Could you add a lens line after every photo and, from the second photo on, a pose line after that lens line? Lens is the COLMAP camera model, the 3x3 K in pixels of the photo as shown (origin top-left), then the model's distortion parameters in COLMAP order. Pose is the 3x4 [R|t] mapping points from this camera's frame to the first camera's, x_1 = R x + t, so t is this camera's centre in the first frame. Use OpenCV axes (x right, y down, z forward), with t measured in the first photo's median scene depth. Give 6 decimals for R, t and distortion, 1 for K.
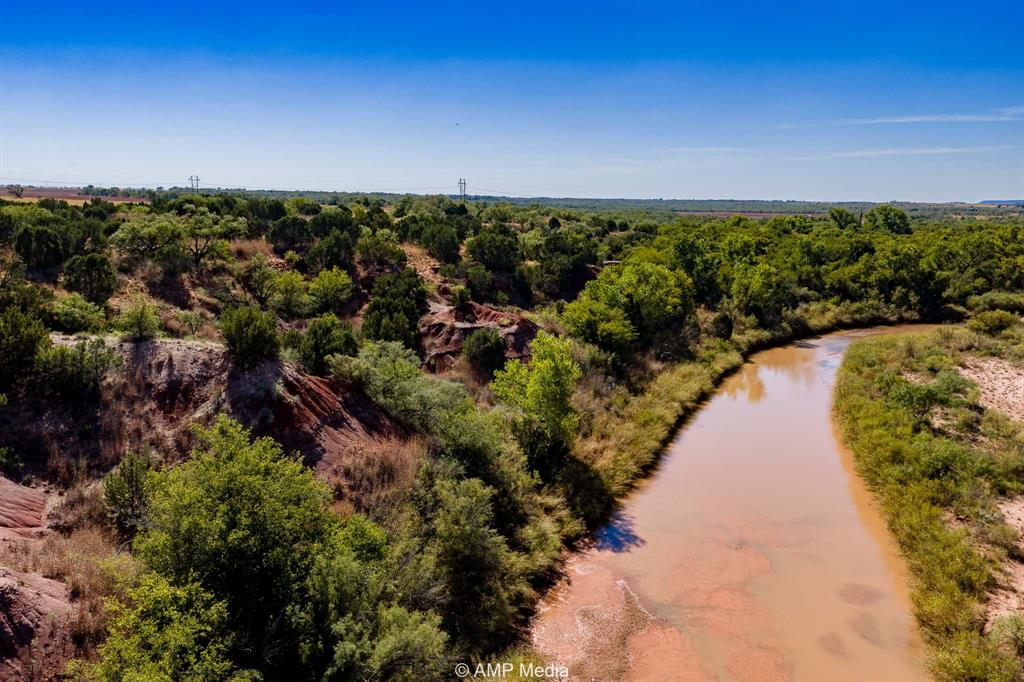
lens RADIAL K [[820.9, 0, 512.3], [0, 820.9, 341.5], [0, 0, 1]] dist [0.070877, 0.001645]
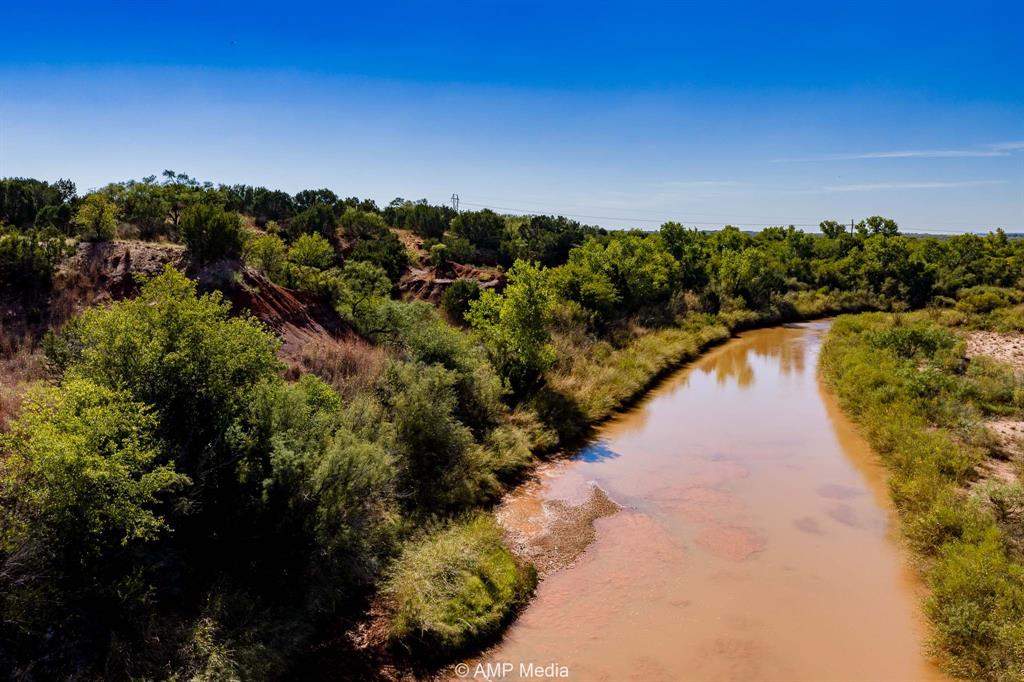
lens RADIAL K [[820.9, 0, 511.4], [0, 820.9, 340.8], [0, 0, 1]] dist [0.070877, 0.001645]
pose [[0.999996, -0.000331, 0.002969, 0.027440], [0.000455, 0.999130, -0.041711, 0.132676], [-0.002952, 0.041712, 0.999125, 0.025449]]
